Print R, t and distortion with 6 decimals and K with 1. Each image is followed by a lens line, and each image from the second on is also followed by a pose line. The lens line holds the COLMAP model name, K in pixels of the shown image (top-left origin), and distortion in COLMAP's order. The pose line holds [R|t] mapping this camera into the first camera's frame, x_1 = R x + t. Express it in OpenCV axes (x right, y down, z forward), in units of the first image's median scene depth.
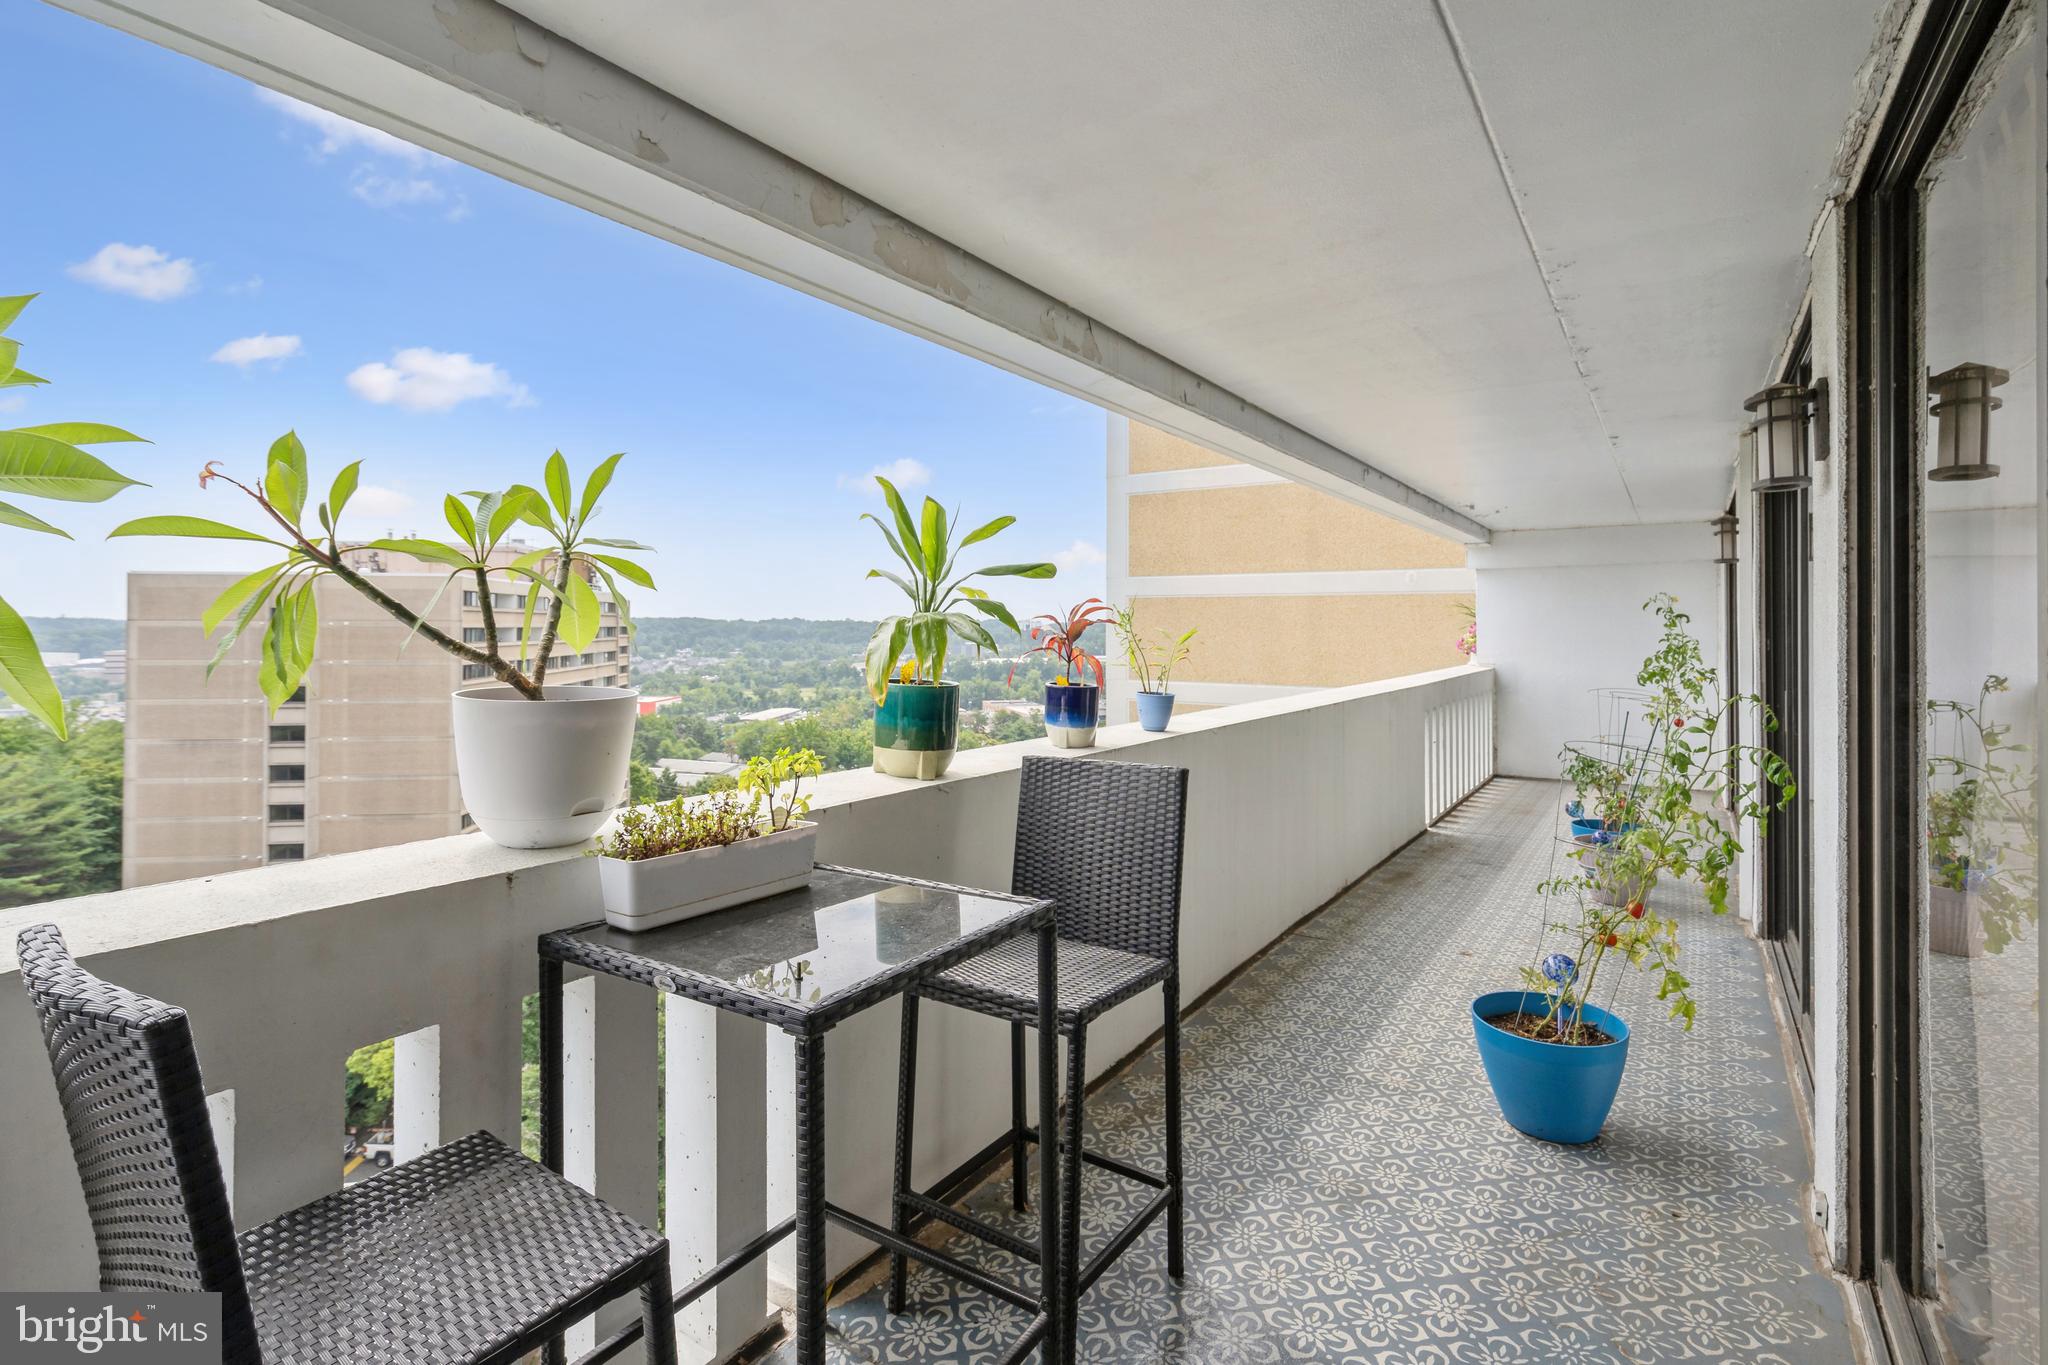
lens RADIAL K [[968.9, 0, 990.0], [0, 968.9, 626.1], [0, 0, 1]] dist [0.000091, 0.000398]
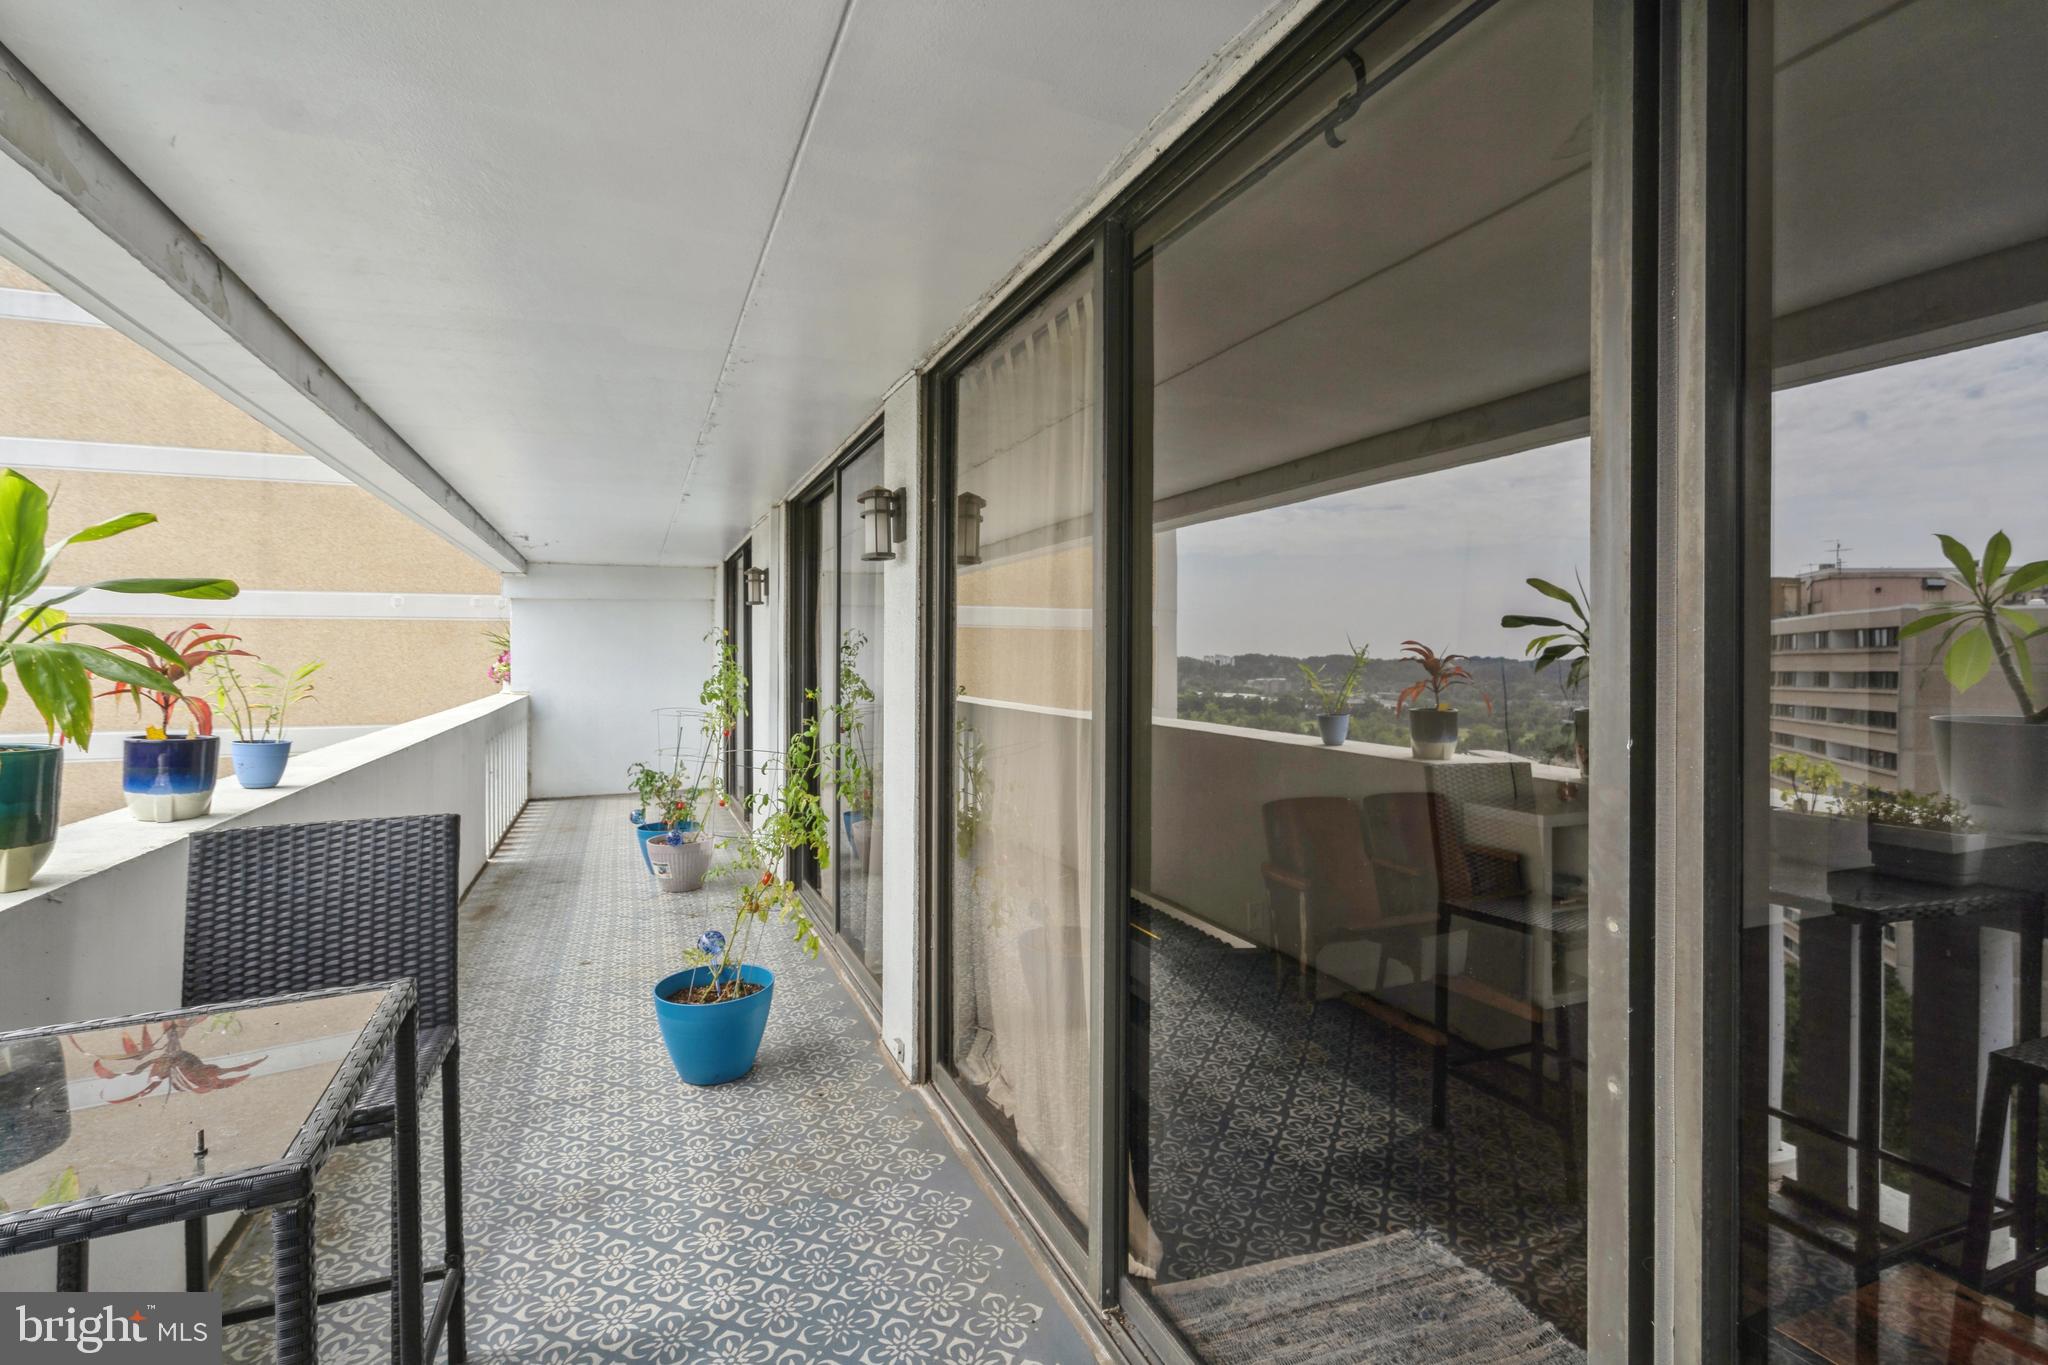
lens RADIAL K [[968.9, 0, 1015.5], [0, 968.9, 668.4], [0, 0, 1]] dist [0.000091, 0.000398]
pose [[0.538878, -0.017036, 0.842212, -0.247395], [0.003958, 0.999836, 0.017692, -0.005123], [-0.842375, -0.006201, 0.538856, 0.049109]]
